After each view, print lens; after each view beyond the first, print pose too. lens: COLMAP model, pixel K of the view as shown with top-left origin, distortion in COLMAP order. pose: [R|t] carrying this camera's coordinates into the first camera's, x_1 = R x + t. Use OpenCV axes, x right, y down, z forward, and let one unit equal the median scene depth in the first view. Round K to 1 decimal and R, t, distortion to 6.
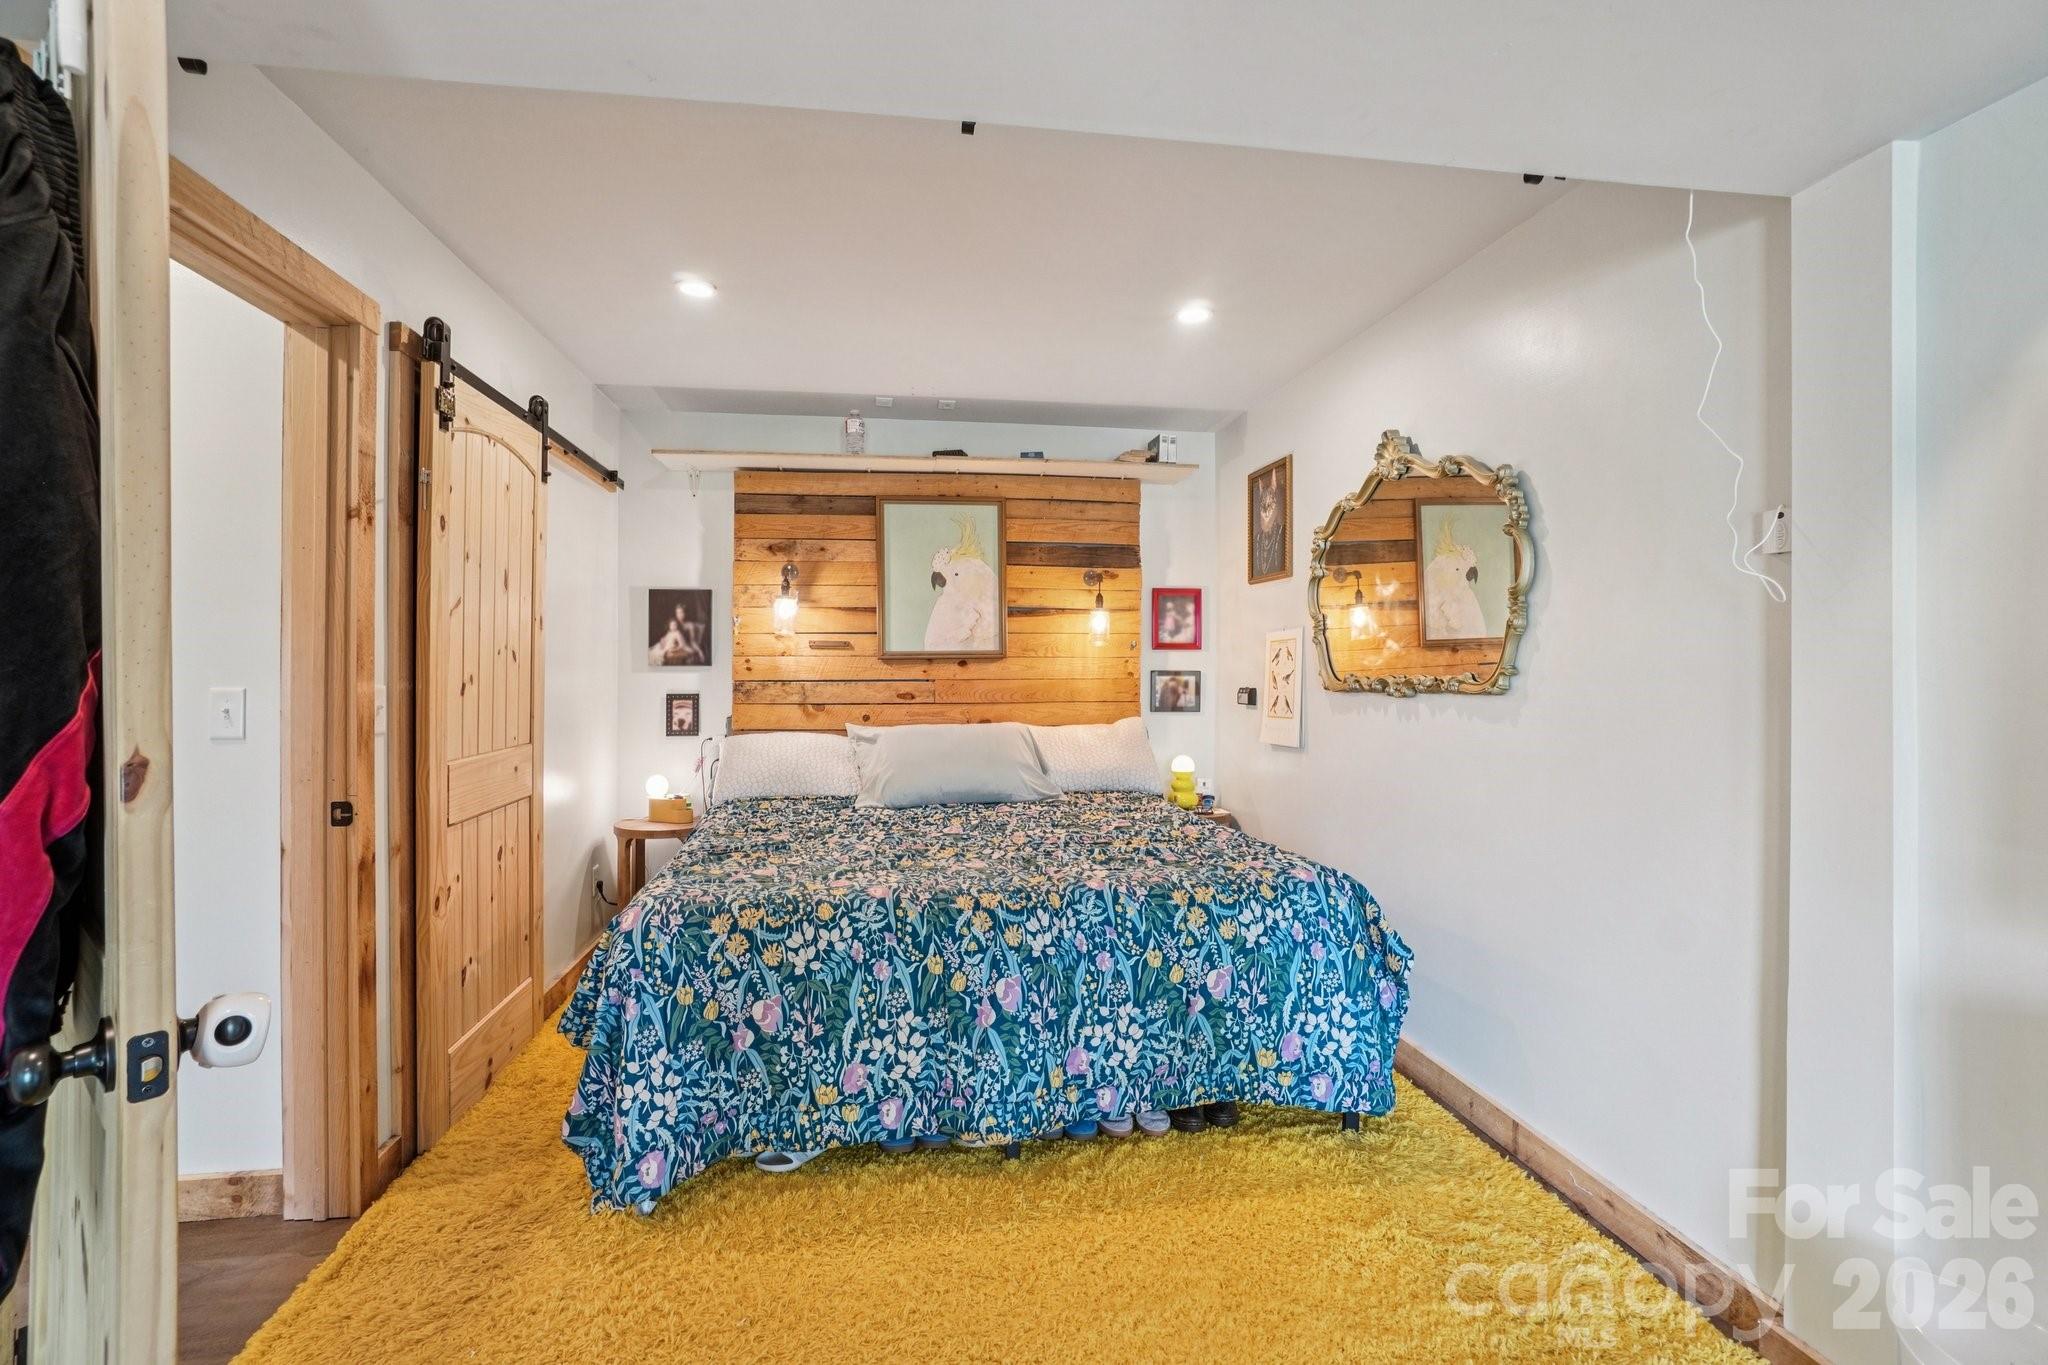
lens RADIAL K [[939.3, 0, 1015.6], [0, 939.3, 654.1], [0, 0, 1]] dist [-0.034841, 0.023344]
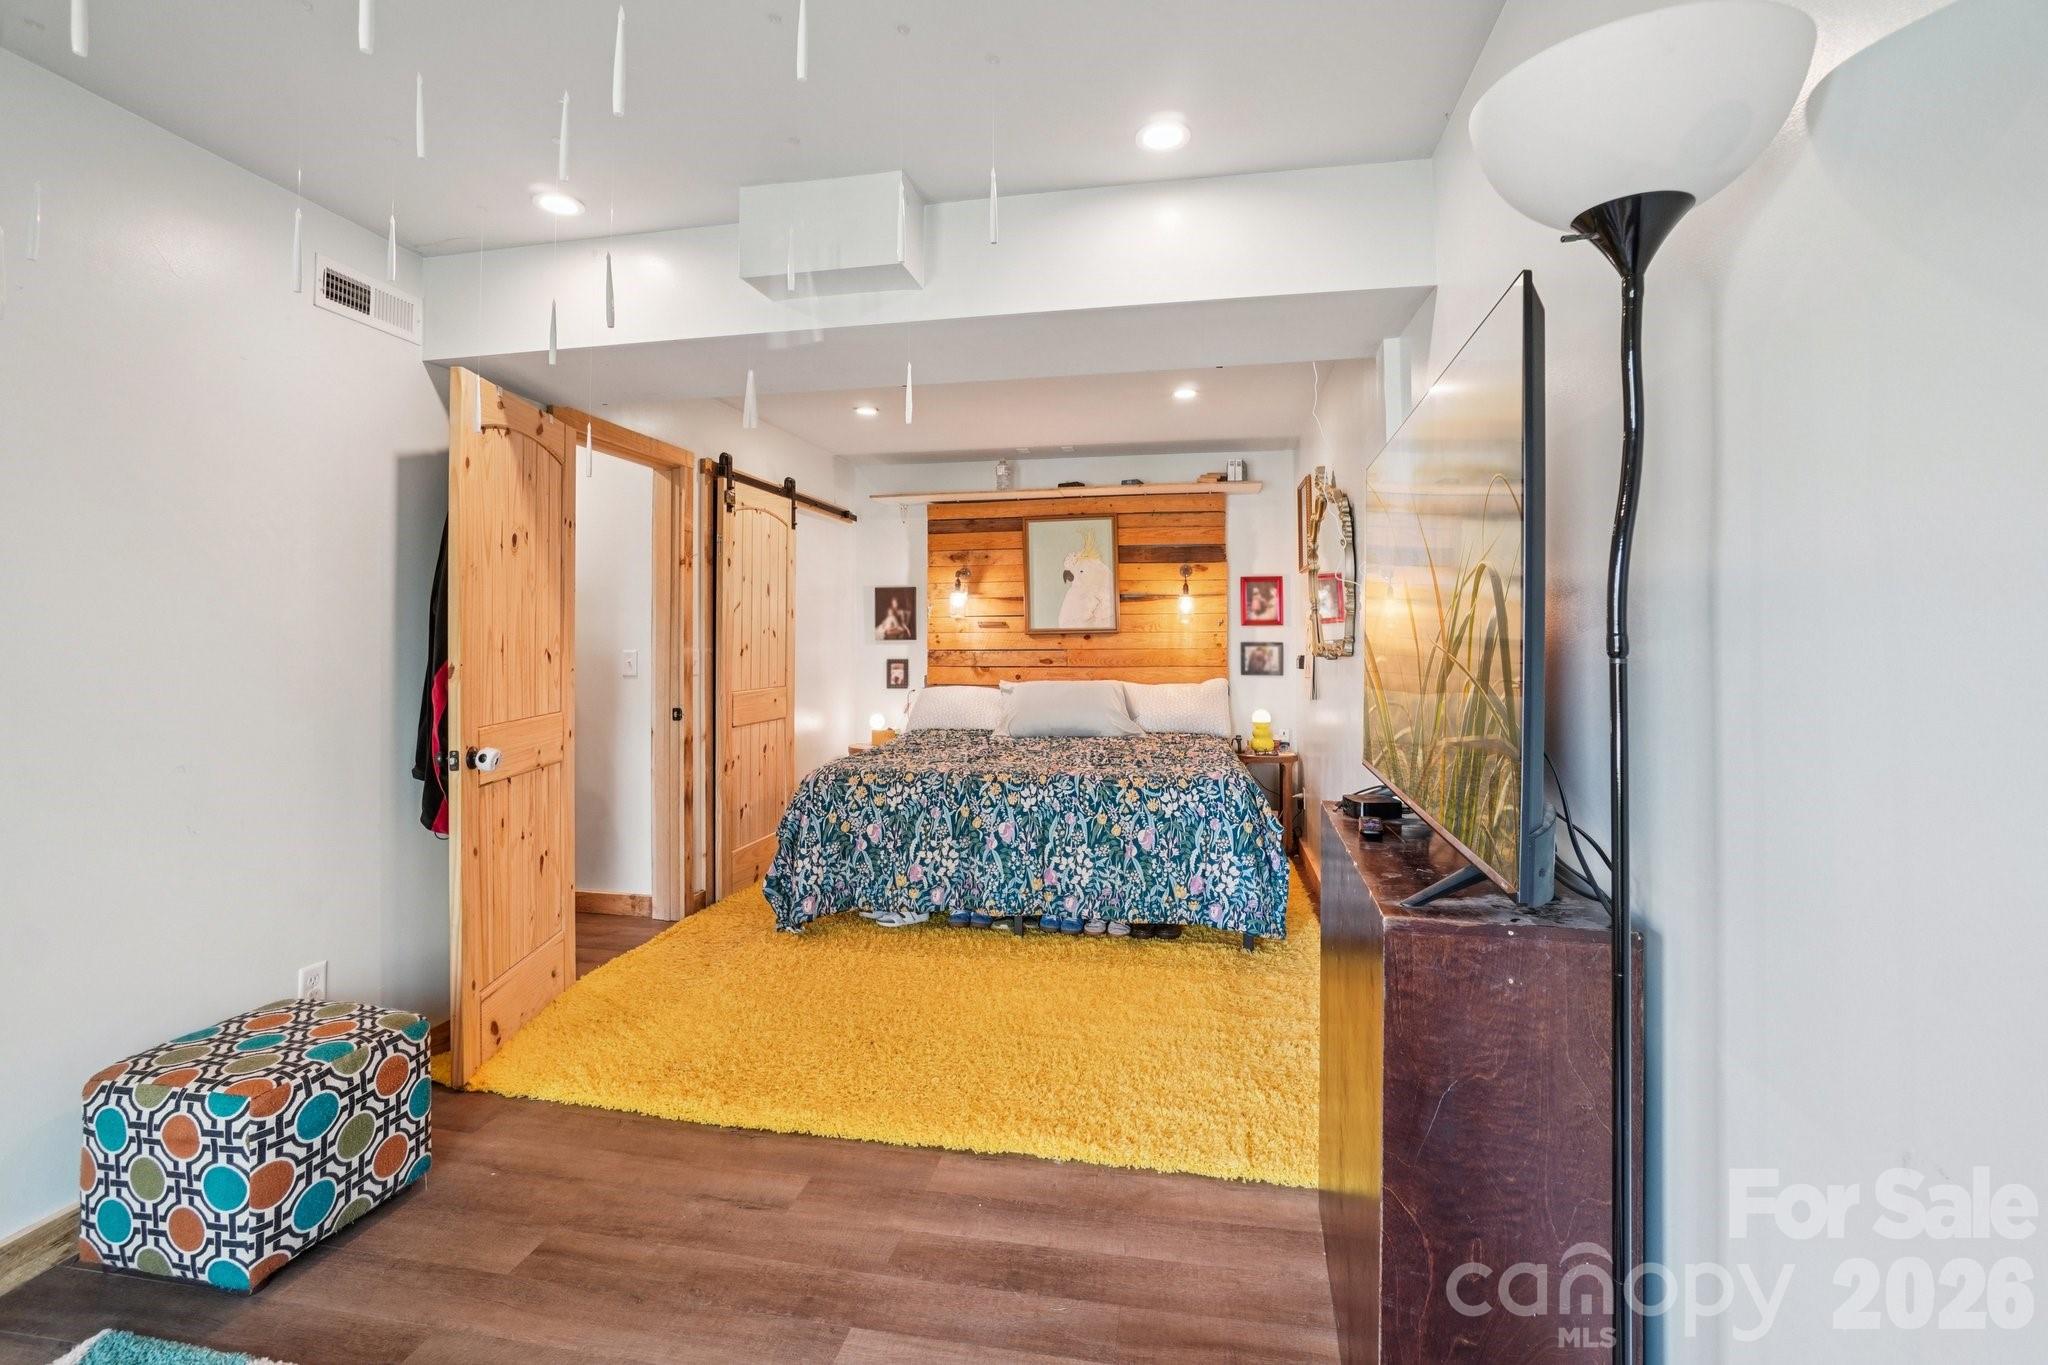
lens RADIAL K [[957.7, 0, 1024.2], [0, 957.7, 601.5], [0, 0, 1]] dist [-0.001156, -0.000056]
pose [[0.945183, -0.017708, -0.326060, 0.318116], [0.007820, 0.999470, -0.031612, 0.001530], [0.326447, 0.027330, 0.944820, -0.342547]]
